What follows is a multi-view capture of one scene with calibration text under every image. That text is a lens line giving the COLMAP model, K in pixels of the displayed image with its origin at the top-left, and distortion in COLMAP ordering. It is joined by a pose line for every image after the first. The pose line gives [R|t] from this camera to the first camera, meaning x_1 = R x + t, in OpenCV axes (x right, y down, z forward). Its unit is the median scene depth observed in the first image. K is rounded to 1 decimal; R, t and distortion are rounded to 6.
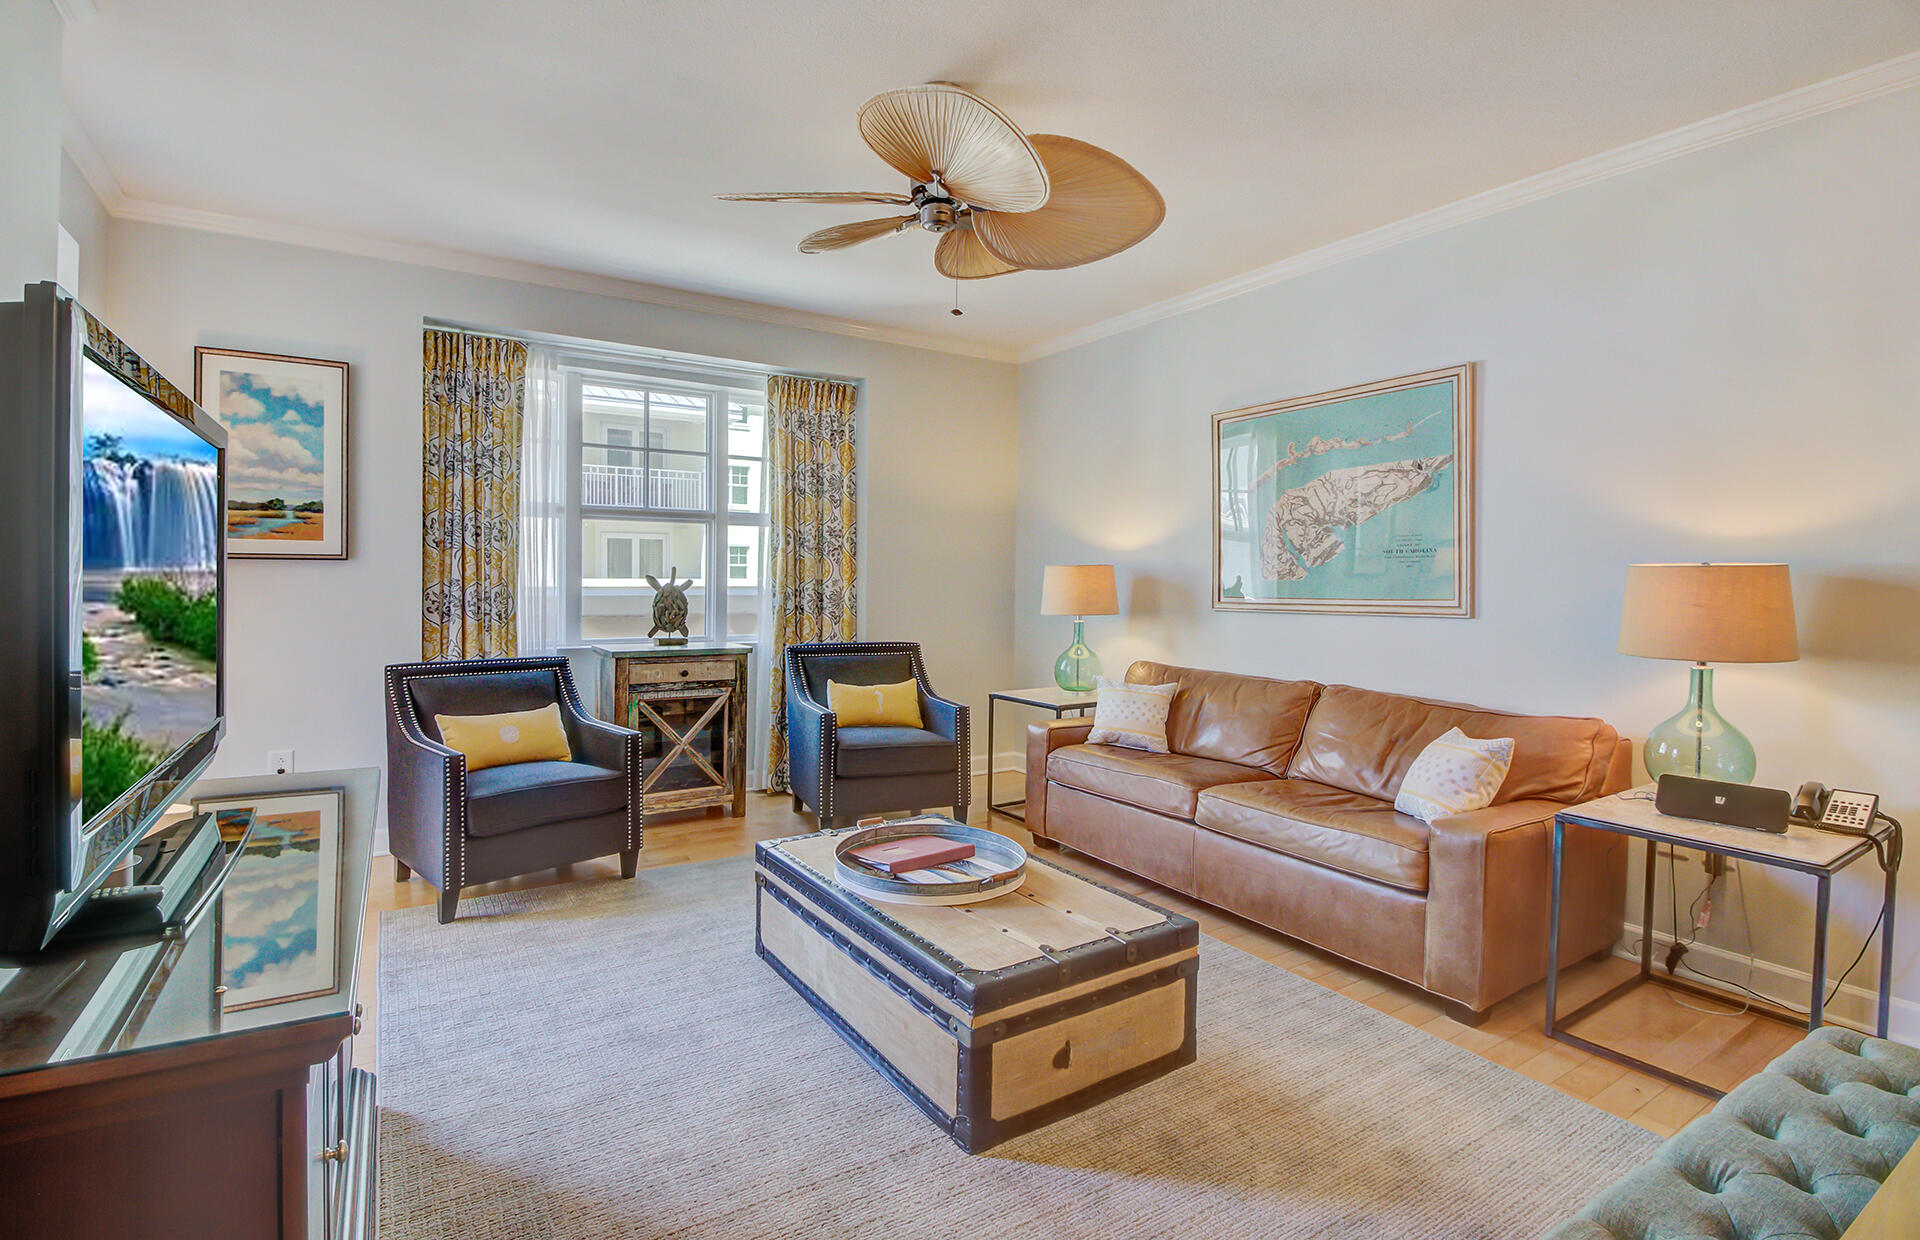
lens RADIAL K [[906.8, 0, 969.2], [0, 906.8, 587.8], [0, 0, 1]] dist [0.011669, -0.012291]
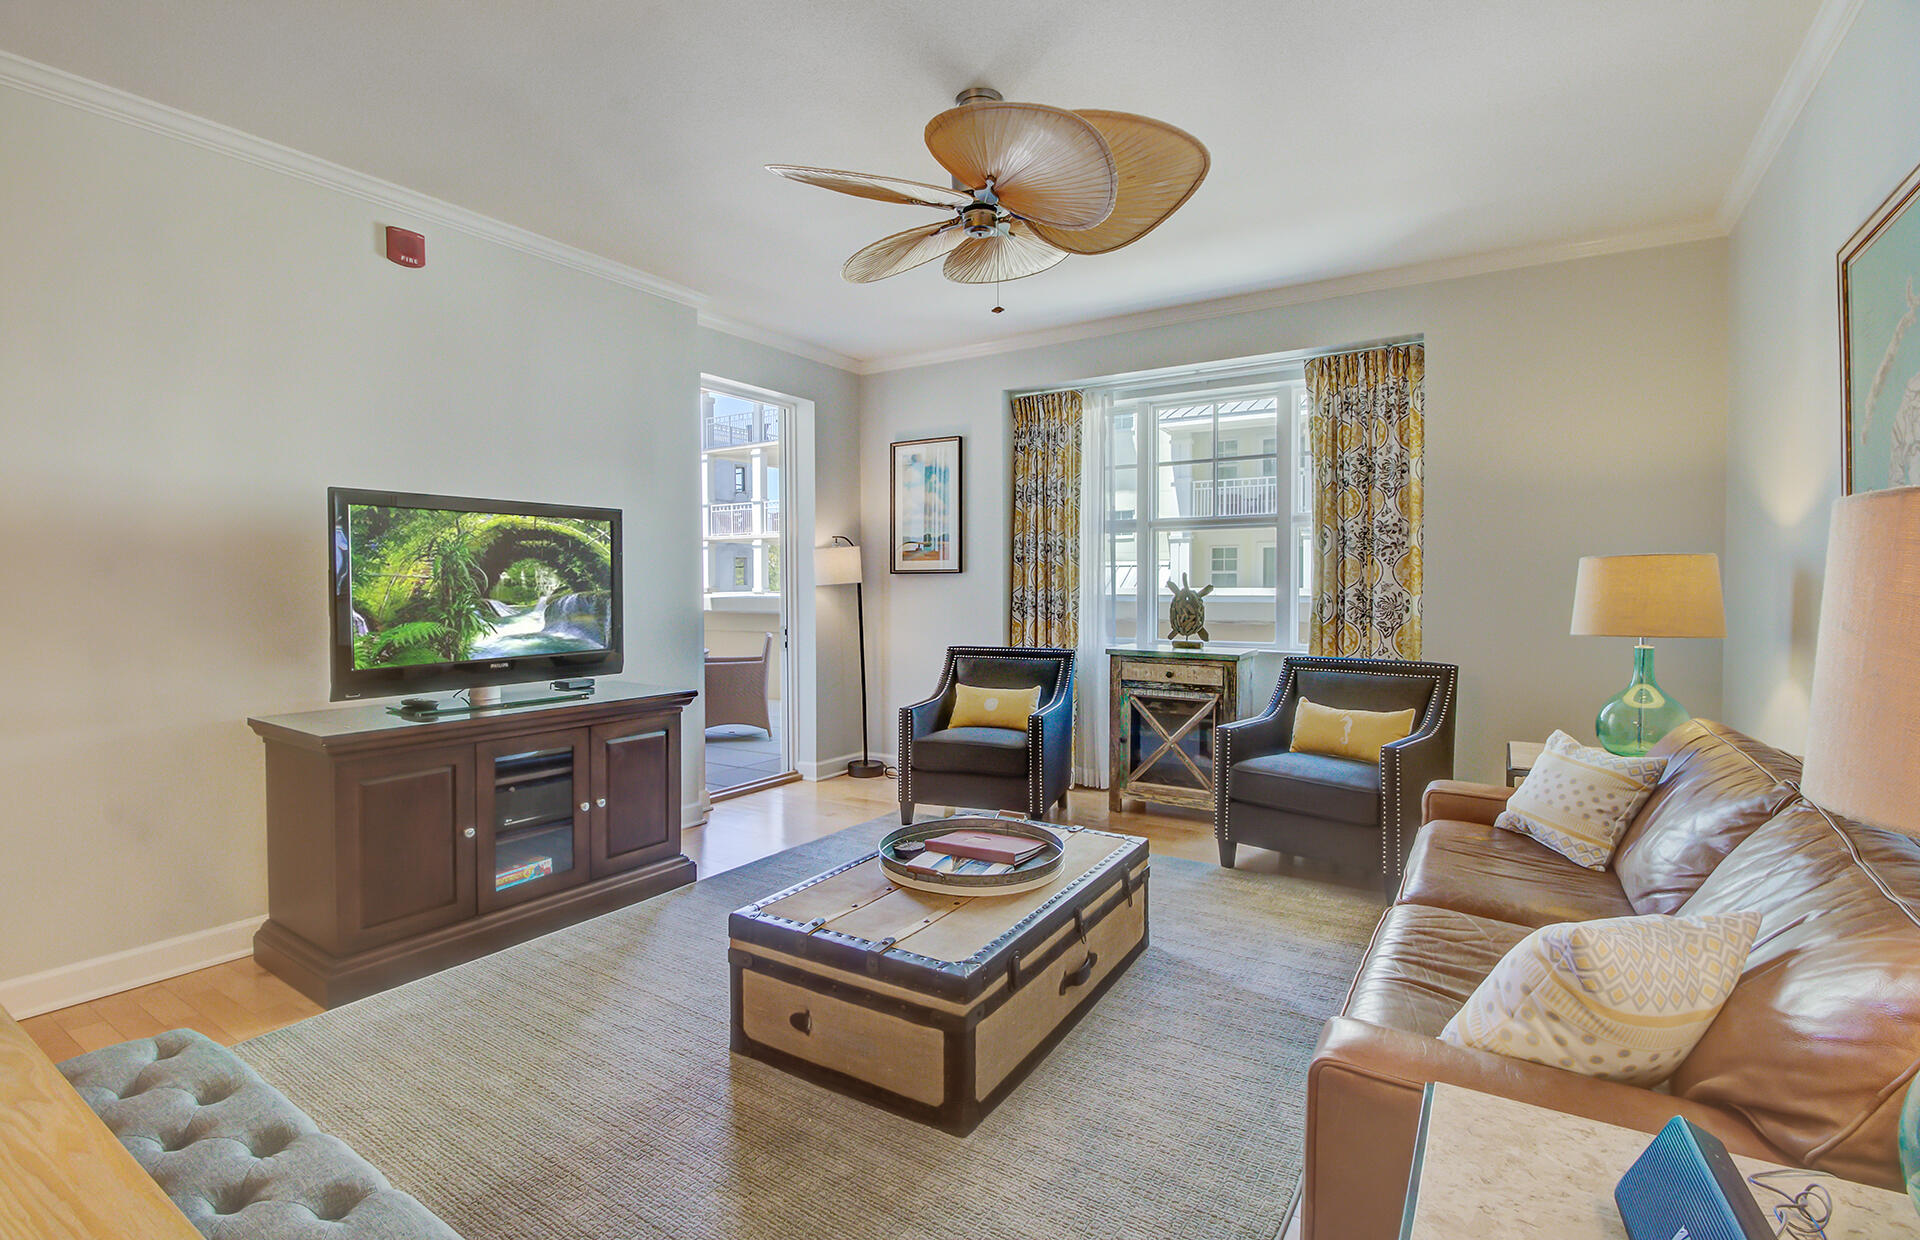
lens RADIAL K [[906.8, 0, 920.2], [0, 906.8, 597.7], [0, 0, 1]] dist [0.011669, -0.012291]
pose [[0.392690, 0.005752, -0.919653, 0.550690], [-0.005693, 0.999976, 0.003824, 0.003494], [0.919653, 0.003734, 0.392713, 0.336237]]
